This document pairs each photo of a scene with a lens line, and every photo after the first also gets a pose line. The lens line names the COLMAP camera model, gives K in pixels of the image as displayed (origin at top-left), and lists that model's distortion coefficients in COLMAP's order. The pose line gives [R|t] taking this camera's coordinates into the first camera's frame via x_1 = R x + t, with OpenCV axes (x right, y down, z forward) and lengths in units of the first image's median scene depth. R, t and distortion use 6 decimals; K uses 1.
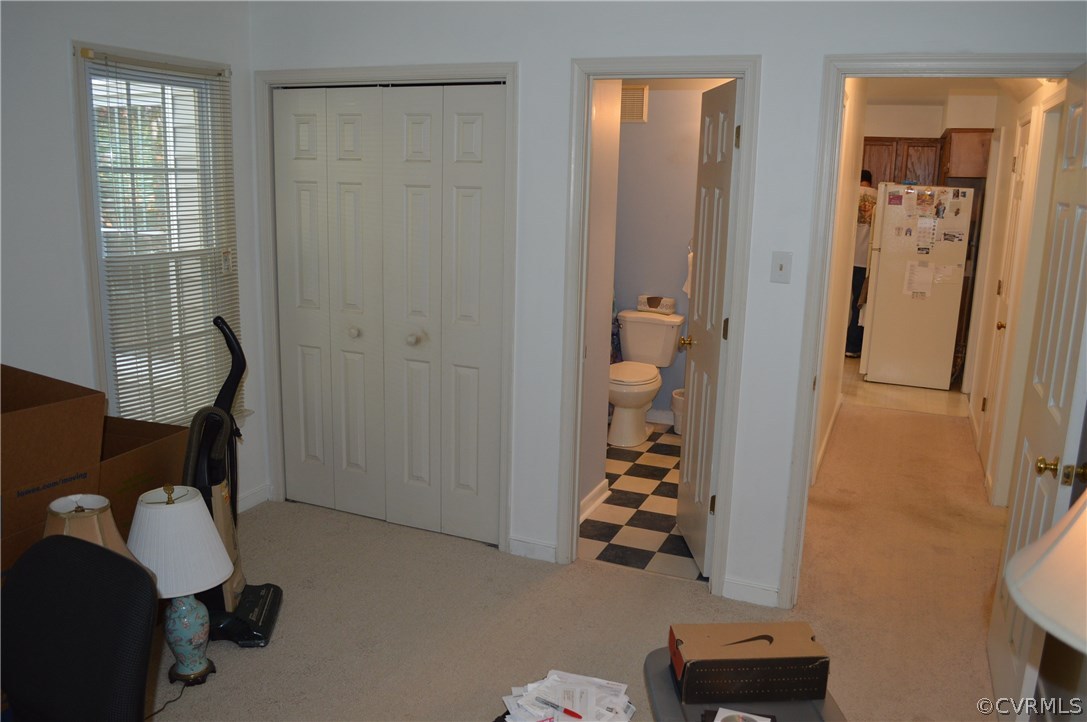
lens RADIAL K [[866.9, 0, 542.8], [0, 866.9, 362.3], [0, 0, 1]] dist [-0.083220, 0.012215]
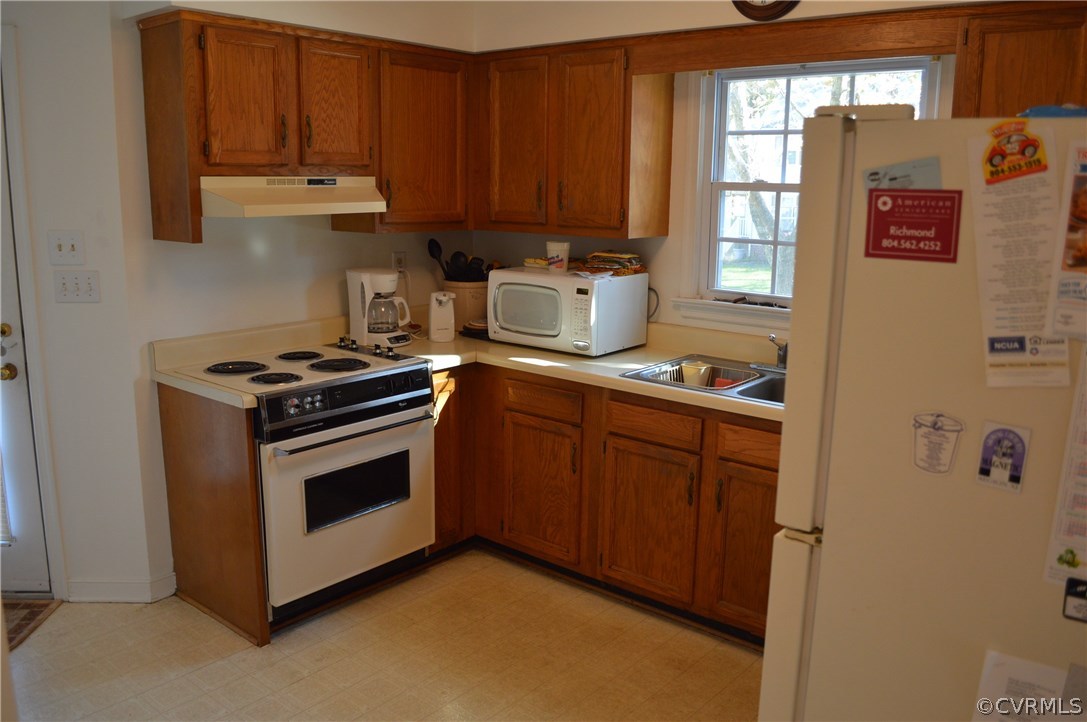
lens RADIAL K [[866.9, 0, 543.6], [0, 866.9, 363.1], [0, 0, 1]] dist [-0.083220, 0.012215]
pose [[0.955539, 0.049214, -0.290728, 0.396697], [-0.050338, 0.998726, 0.003614, -0.164810], [0.290536, 0.011181, 0.956799, 0.845392]]
